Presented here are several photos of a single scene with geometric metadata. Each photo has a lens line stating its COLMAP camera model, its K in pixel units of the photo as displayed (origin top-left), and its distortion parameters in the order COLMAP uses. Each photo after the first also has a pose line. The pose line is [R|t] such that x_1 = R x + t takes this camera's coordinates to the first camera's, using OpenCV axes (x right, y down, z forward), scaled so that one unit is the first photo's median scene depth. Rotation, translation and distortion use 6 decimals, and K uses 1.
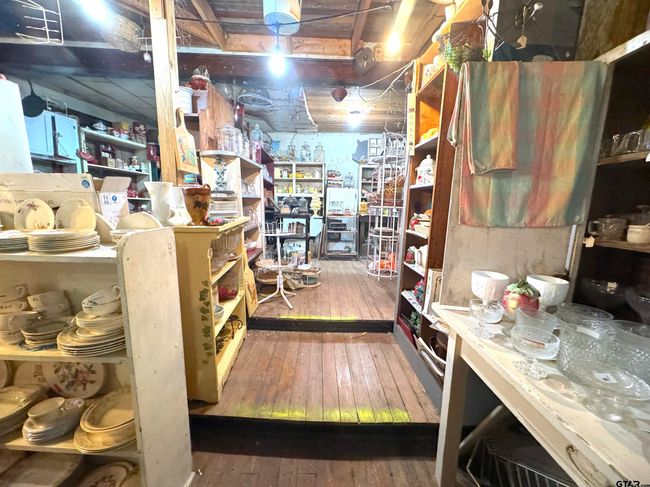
lens RADIAL K [[255.9, 0, 323.8], [0, 255.9, 244.4], [0, 0, 1]] dist [-0.002834, -0.000686]
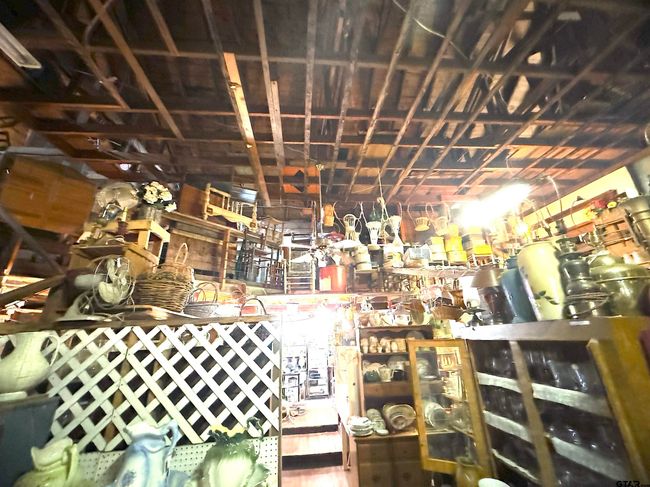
lens RADIAL K [[255.9, 0, 325.1], [0, 255.9, 244.4], [0, 0, 1]] dist [-0.002834, -0.000686]
pose [[0.995775, -0.040234, 0.082547, 0.012100], [0.074782, 0.876990, -0.474653, -0.026076], [-0.053296, 0.478820, 0.876294, -0.899292]]
